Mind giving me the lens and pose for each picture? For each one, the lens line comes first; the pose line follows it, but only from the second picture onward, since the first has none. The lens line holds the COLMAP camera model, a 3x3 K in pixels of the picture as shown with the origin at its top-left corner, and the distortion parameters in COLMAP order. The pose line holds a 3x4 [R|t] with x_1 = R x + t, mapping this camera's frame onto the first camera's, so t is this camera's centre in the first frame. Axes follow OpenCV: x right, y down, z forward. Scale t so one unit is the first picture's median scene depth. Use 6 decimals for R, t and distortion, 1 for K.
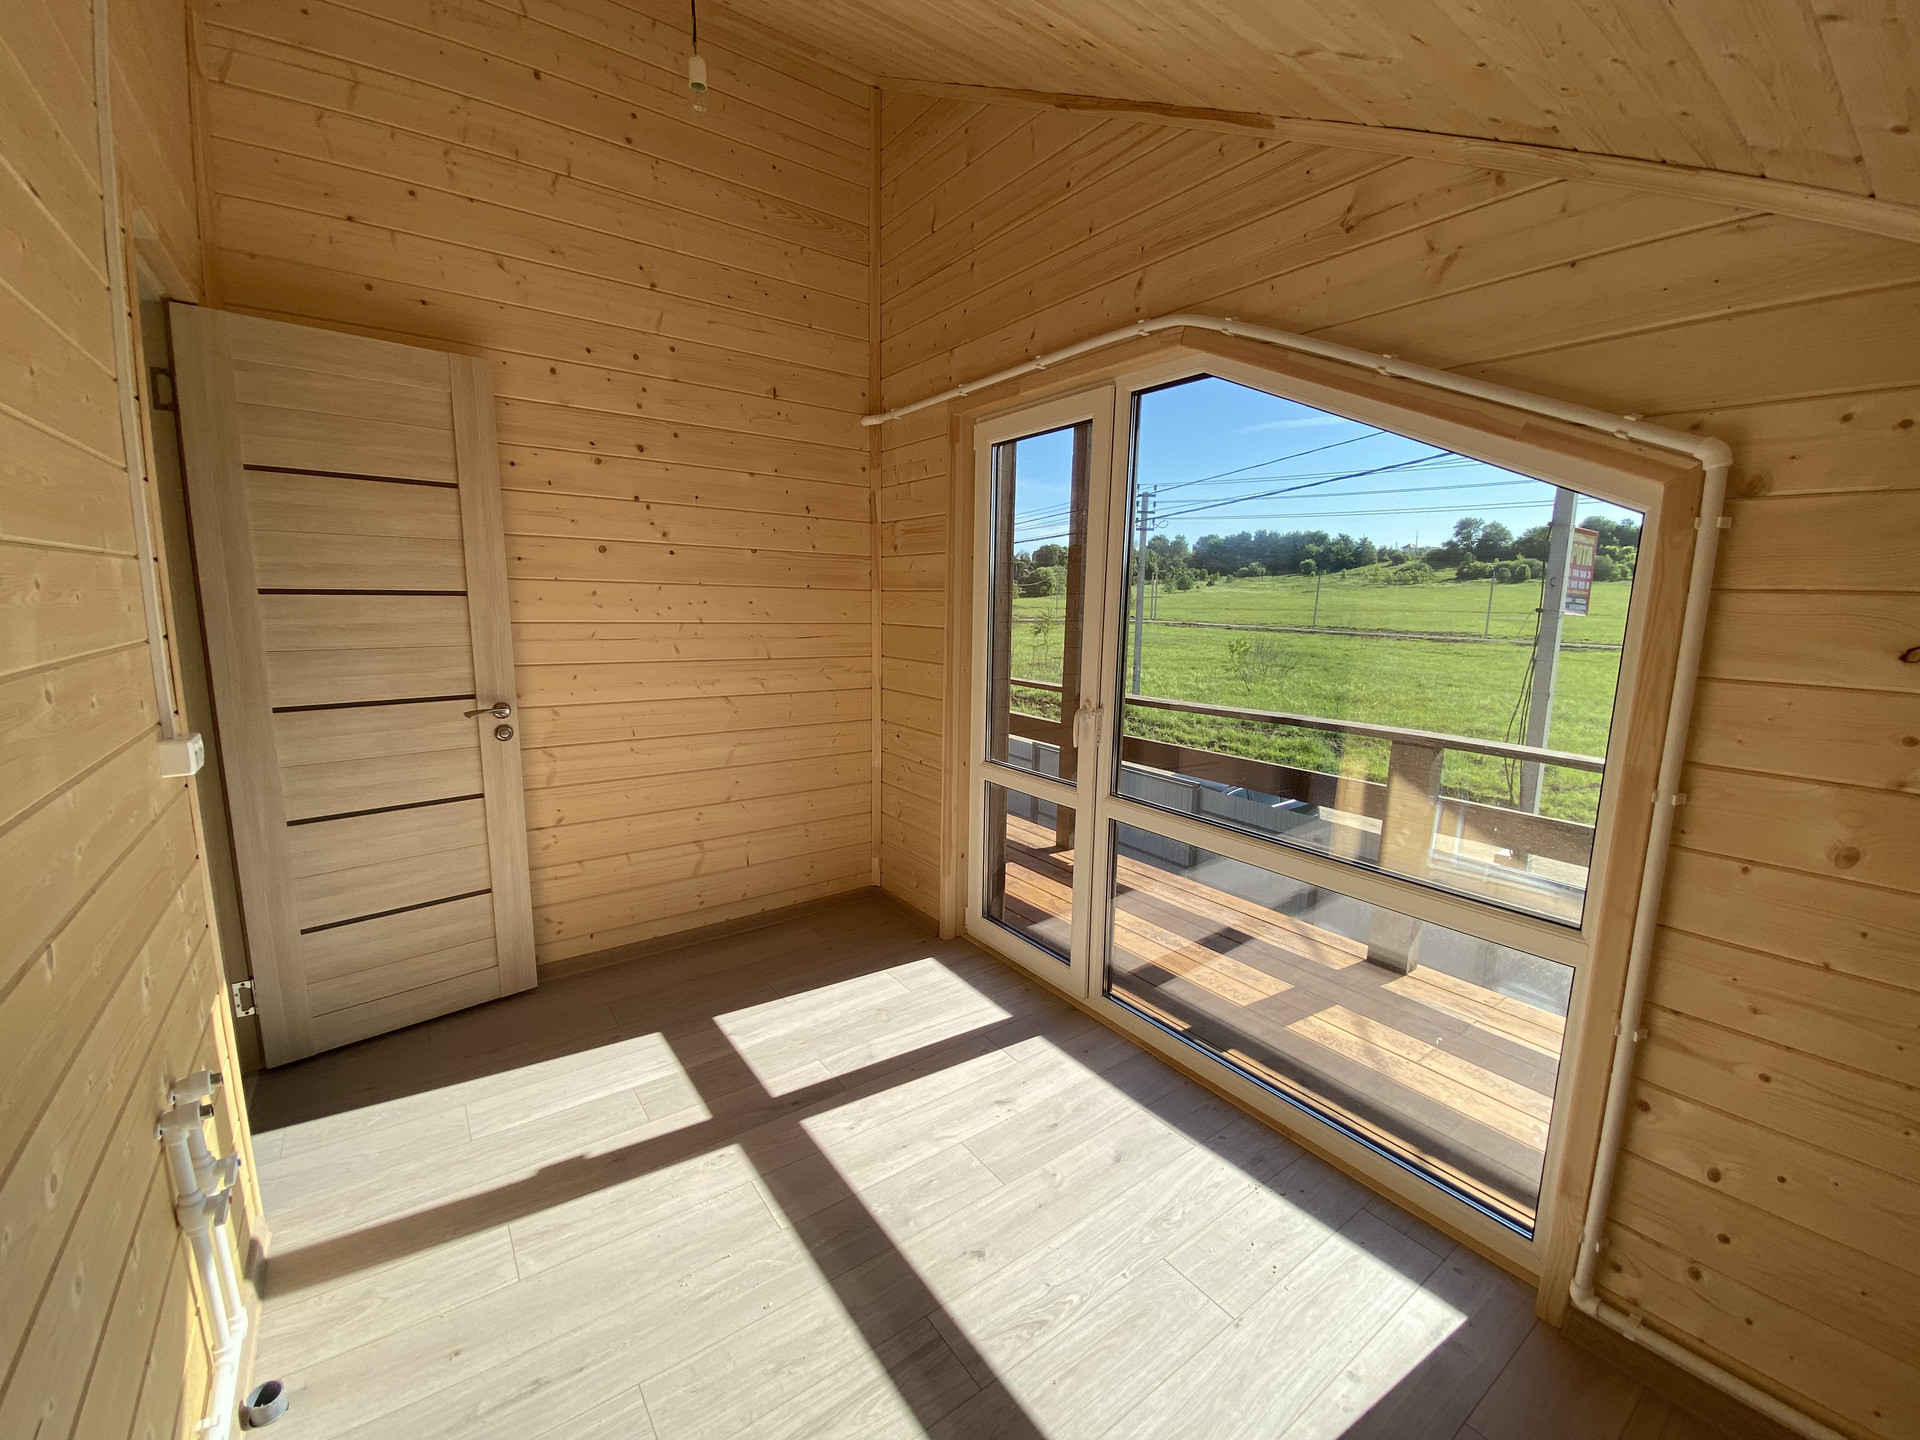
lens RADIAL K [[782.2, 0, 957.6], [0, 782.2, 721.3], [0, 0, 1]] dist [0.077411, -0.053503]
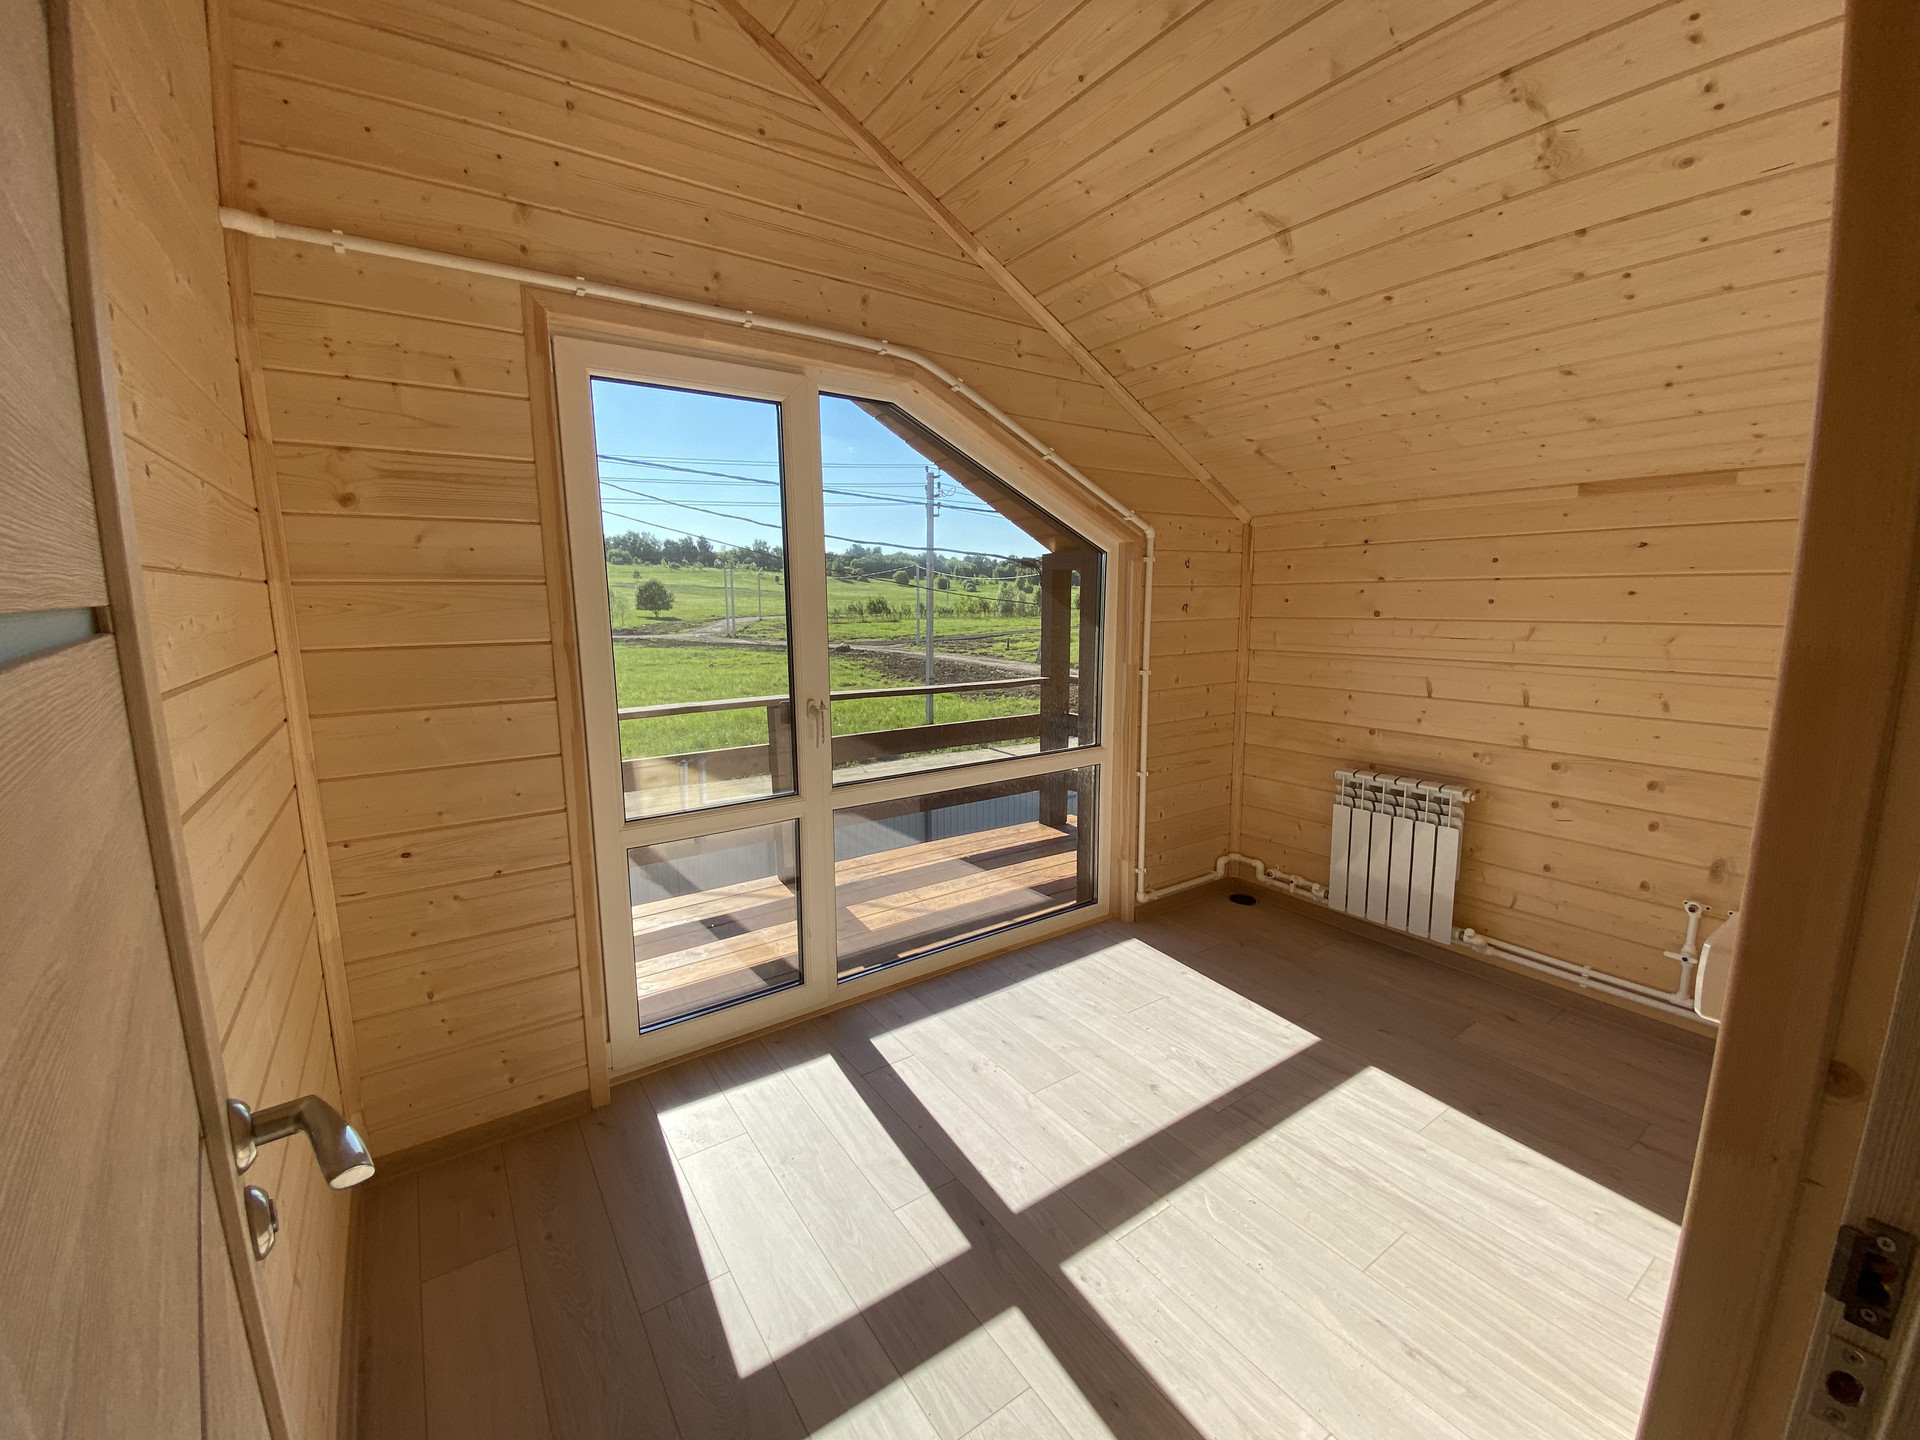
lens RADIAL K [[782.2, 0, 957.6], [0, 782.2, 721.3], [0, 0, 1]] dist [0.077411, -0.053503]
pose [[0.024145, -0.174906, 0.984289, -0.847156], [0.164294, 0.971883, 0.168672, -0.143915], [-0.986116, 0.157640, 0.052202, 0.834277]]
